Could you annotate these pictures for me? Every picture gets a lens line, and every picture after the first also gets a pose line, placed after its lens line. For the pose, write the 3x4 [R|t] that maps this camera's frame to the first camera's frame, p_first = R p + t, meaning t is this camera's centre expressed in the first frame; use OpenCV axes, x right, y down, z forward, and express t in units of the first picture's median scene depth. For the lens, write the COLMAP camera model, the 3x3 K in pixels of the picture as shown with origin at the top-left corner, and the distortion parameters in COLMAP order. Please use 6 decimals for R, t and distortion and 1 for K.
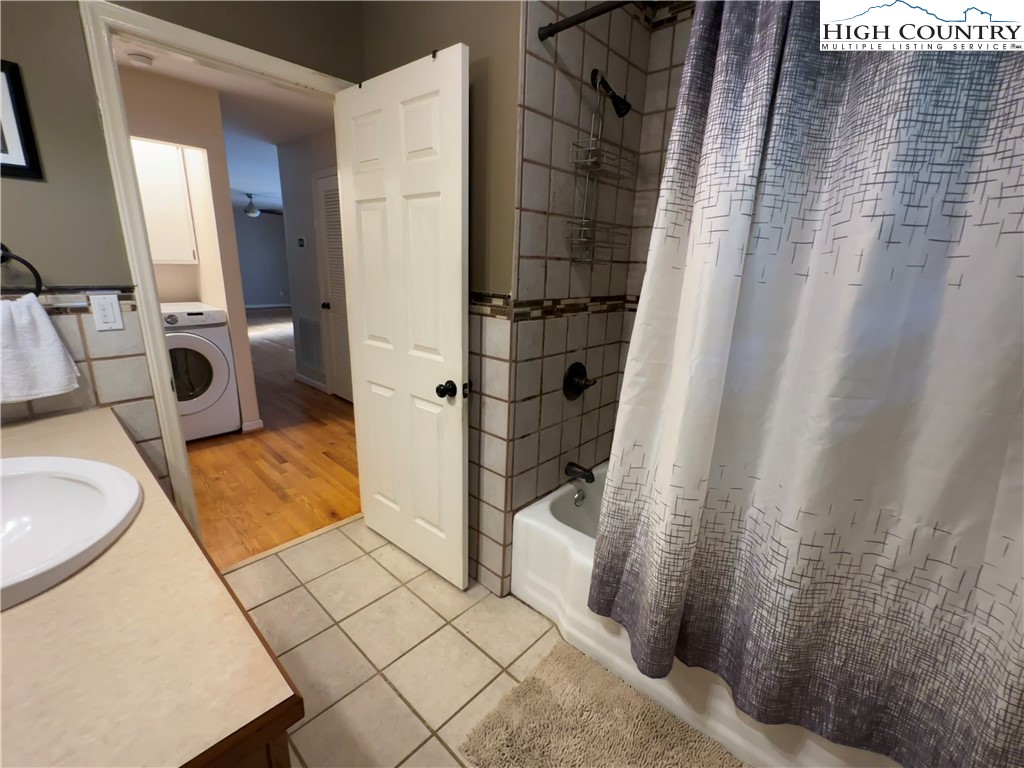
lens RADIAL K [[450.0, 0, 512.0], [0, 450.0, 384.0], [0, 0, 1]] dist [0.001057, -0.000051]
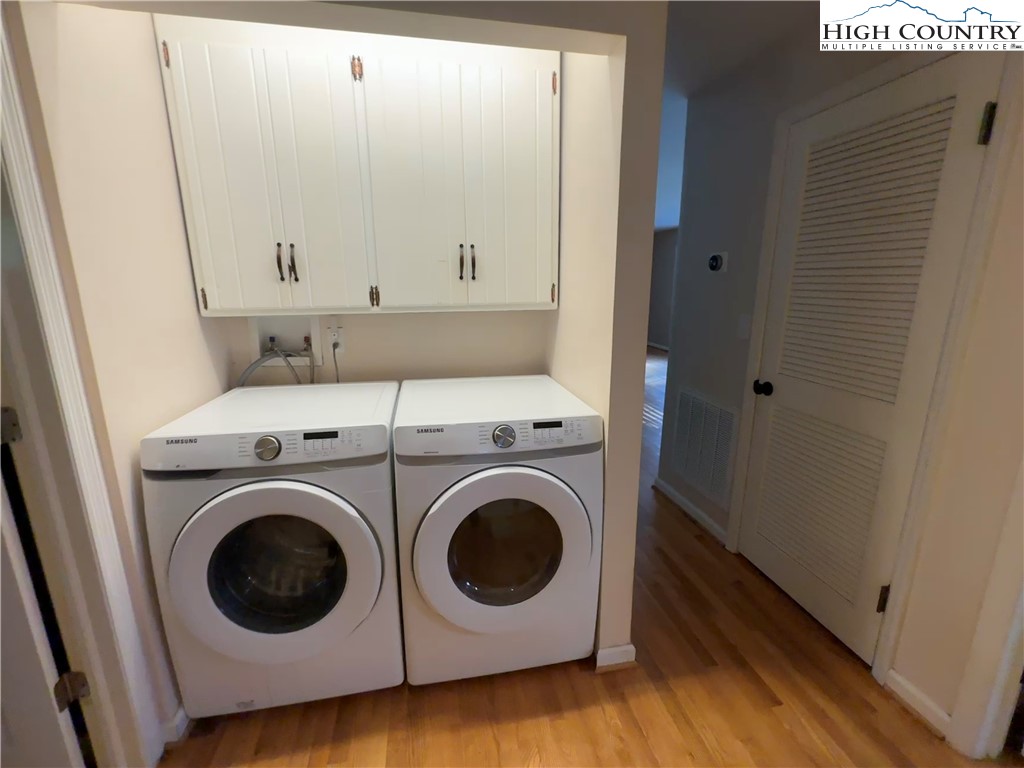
lens RADIAL K [[450.0, 0, 512.0], [0, 450.0, 384.0], [0, 0, 1]] dist [0.001057, -0.000051]
pose [[0.810541, 0.097434, -0.577520, -0.421033], [-0.123269, 0.992358, -0.005585, -0.168852], [0.572562, 0.075717, 0.816357, 0.536798]]
